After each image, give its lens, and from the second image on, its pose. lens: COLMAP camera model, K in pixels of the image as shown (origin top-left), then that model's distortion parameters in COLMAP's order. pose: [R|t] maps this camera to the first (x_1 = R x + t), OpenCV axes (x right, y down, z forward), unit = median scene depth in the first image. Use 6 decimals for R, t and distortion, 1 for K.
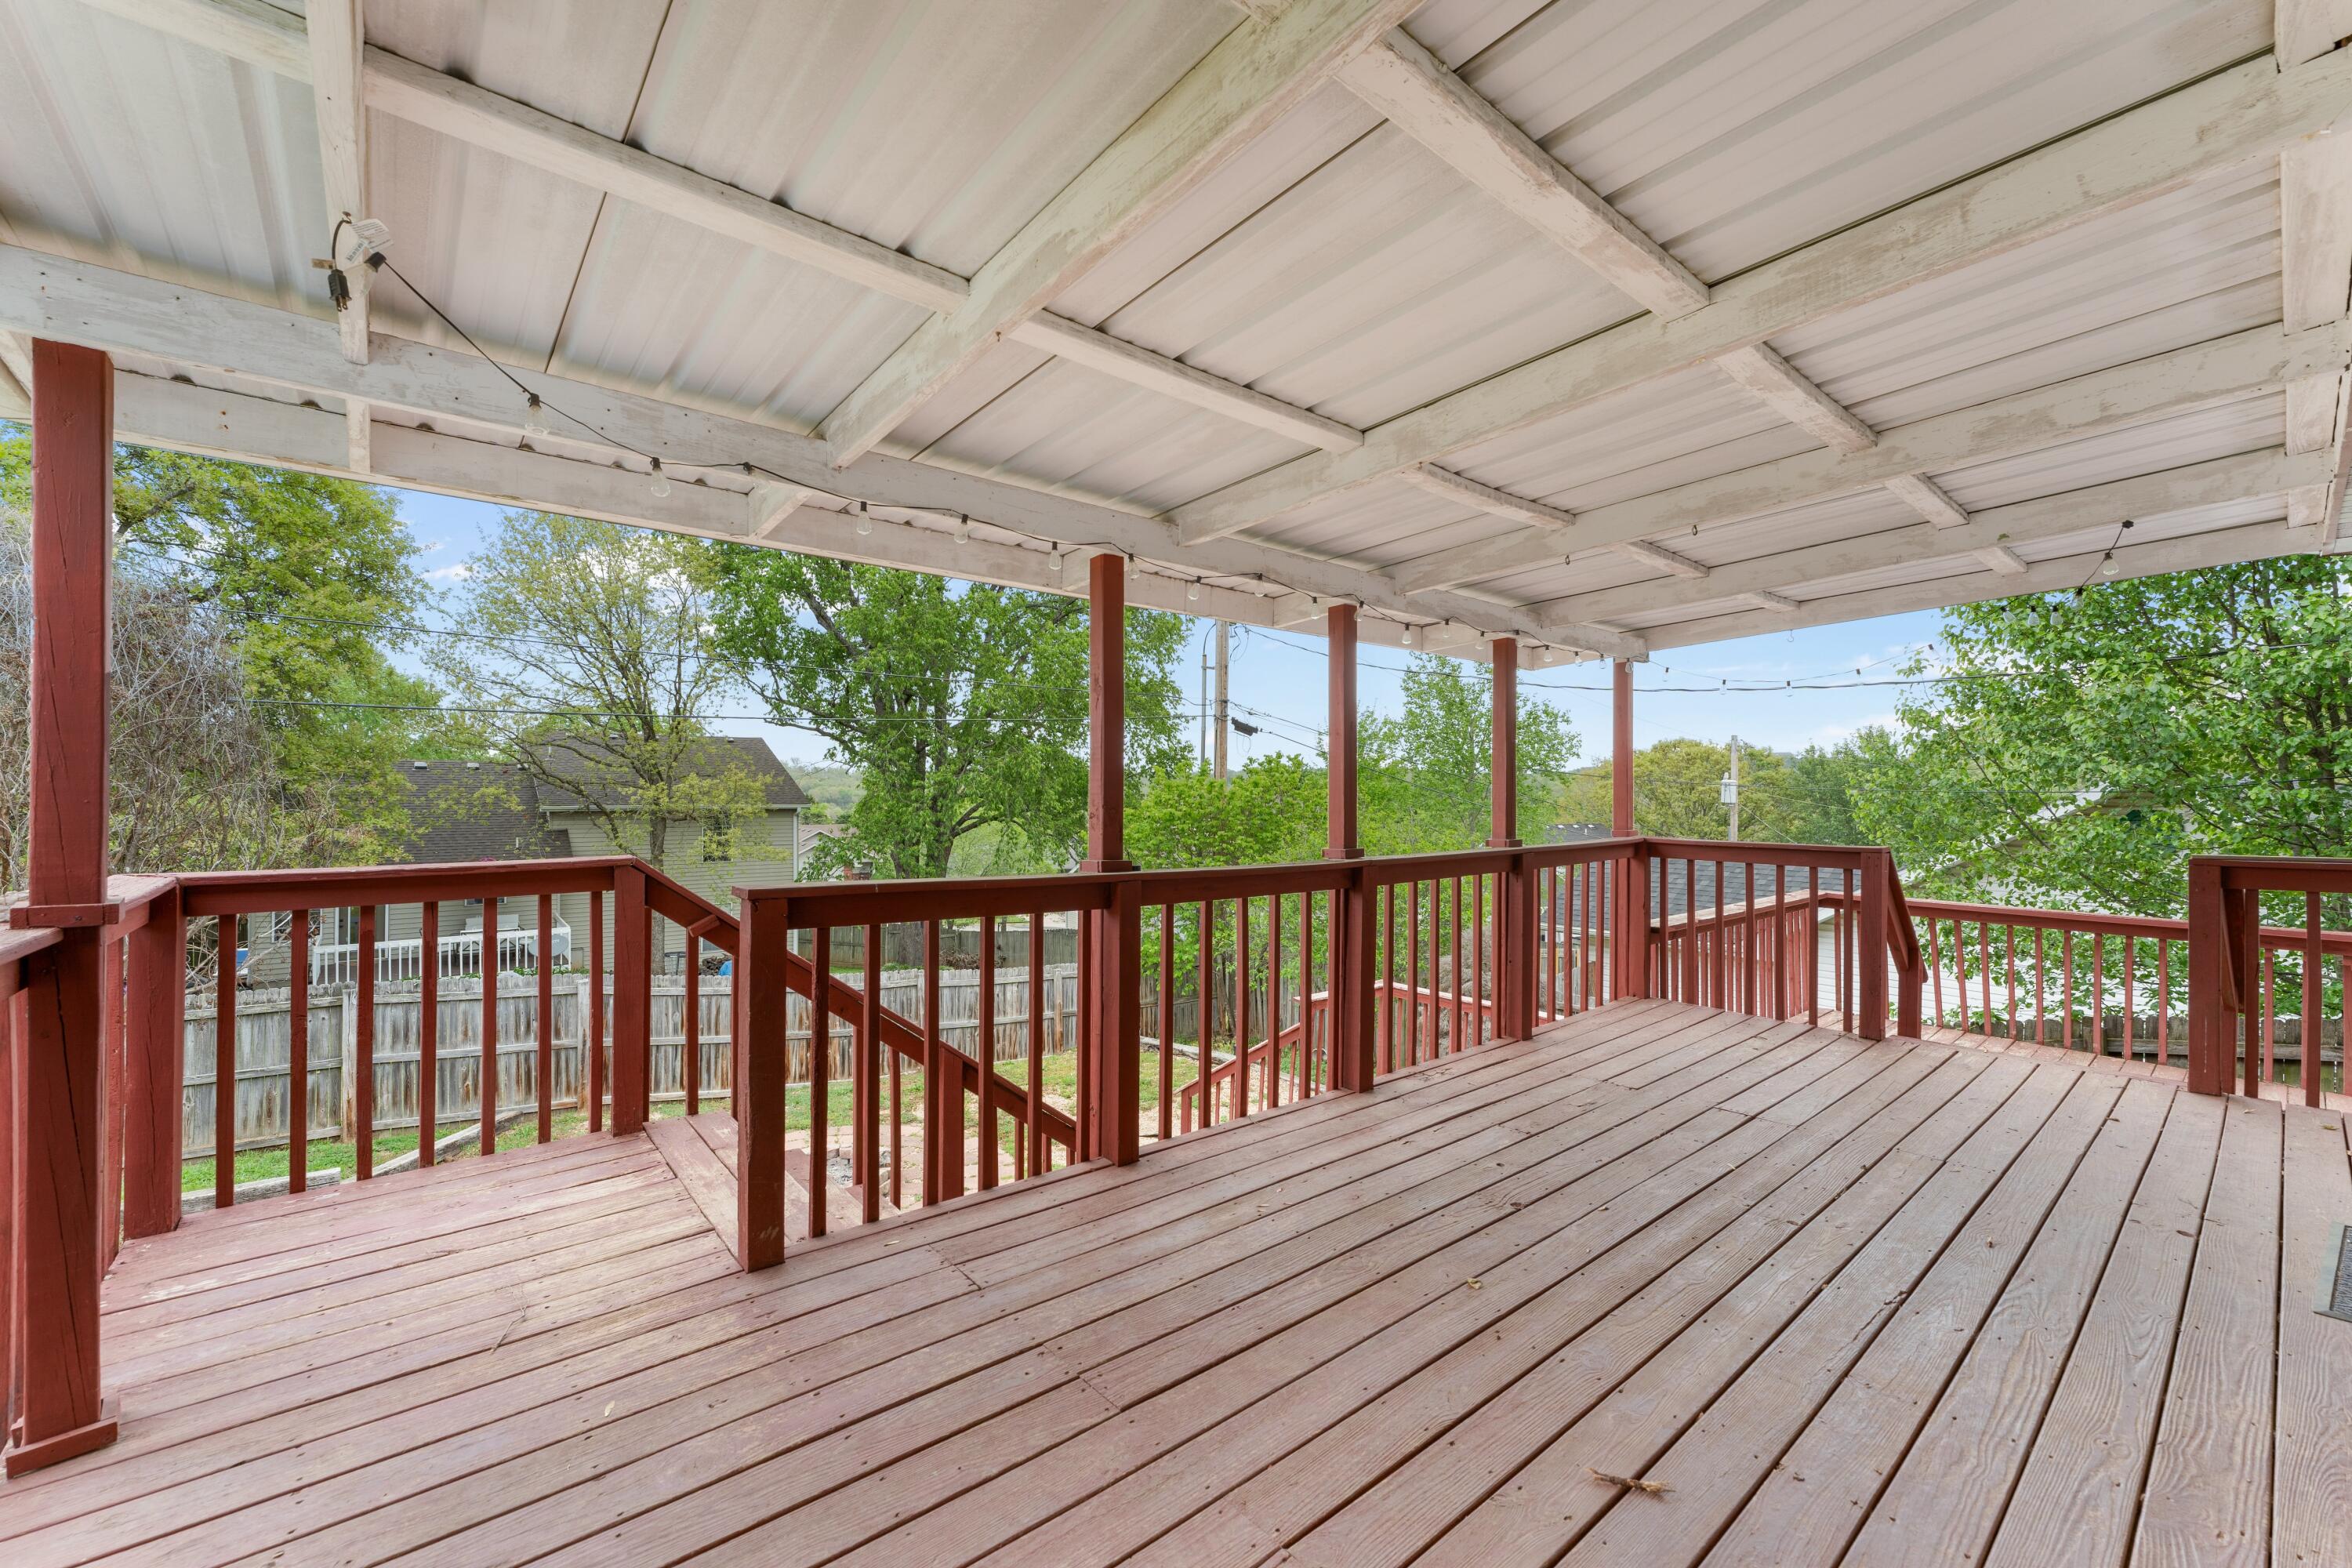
lens RADIAL K [[941.9, 0, 1176.0], [0, 941.9, 784.0], [0, 0, 1]] dist [-0.003555, -0.000255]
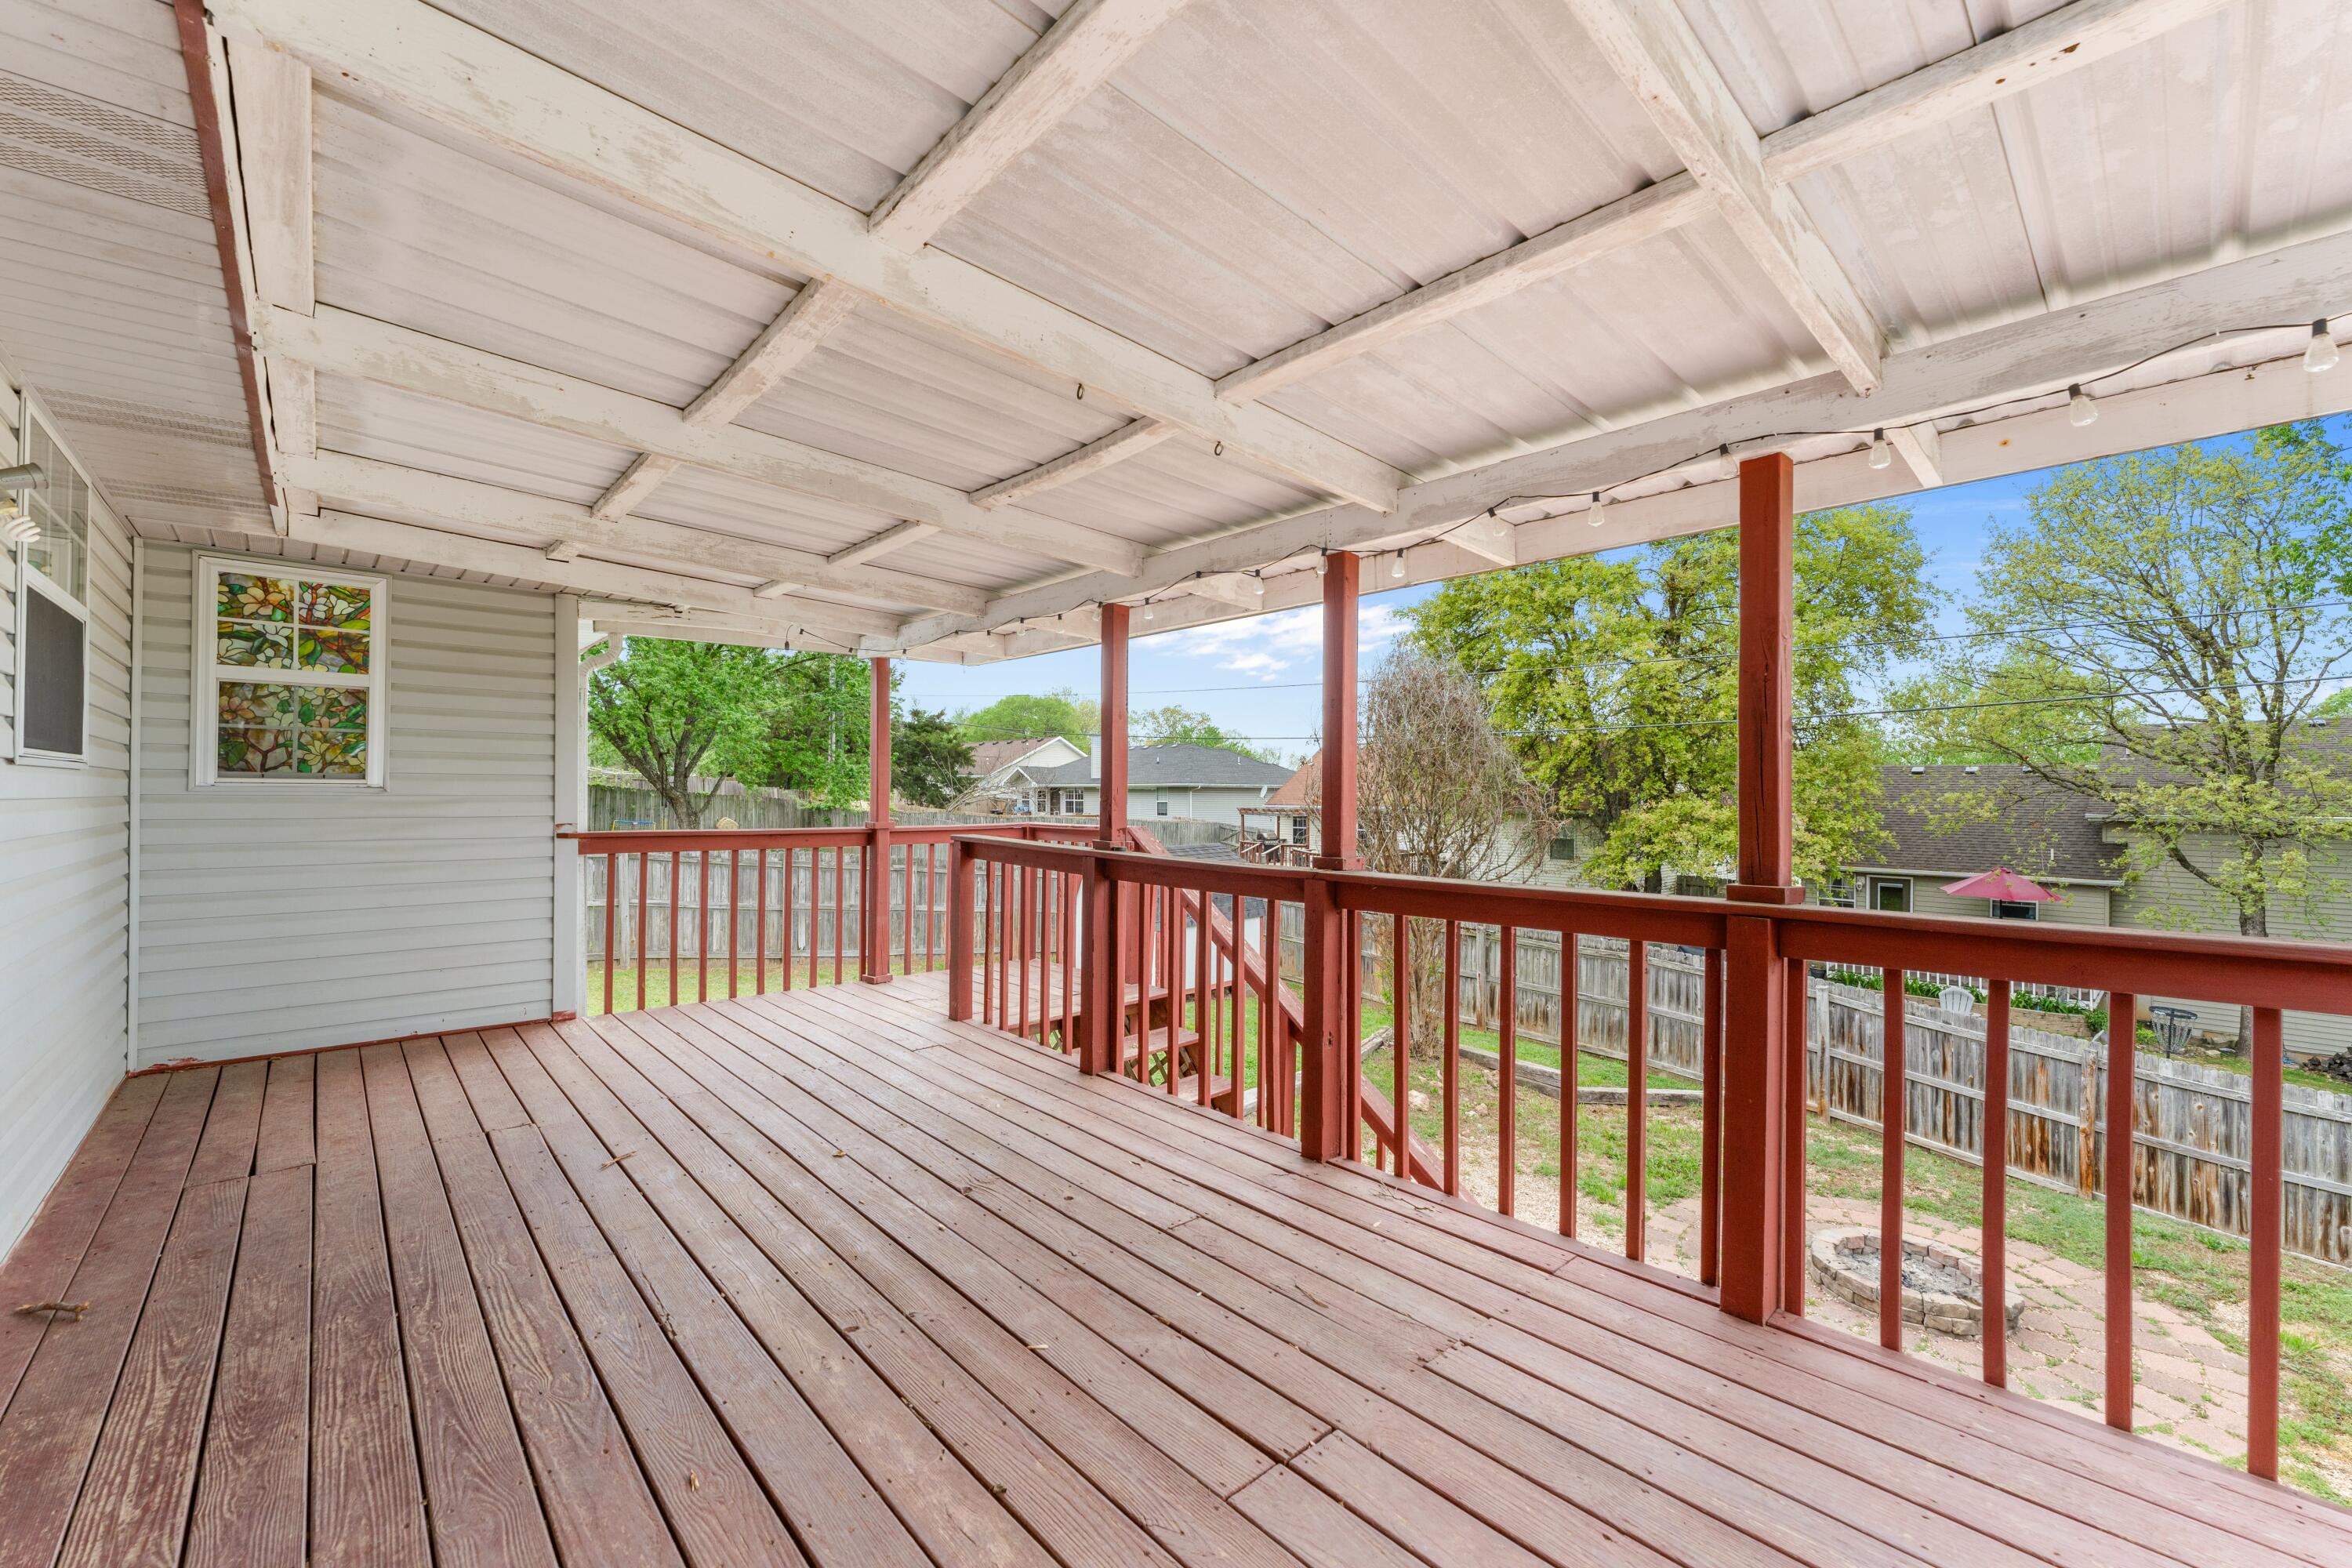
lens RADIAL K [[941.9, 0, 1176.0], [0, 941.9, 784.0], [0, 0, 1]] dist [-0.003555, -0.000255]
pose [[0.044050, -0.011243, -0.998966, 1.164067], [0.003909, 0.999931, -0.011081, 0.016877], [0.999022, -0.003417, 0.044091, 0.986742]]
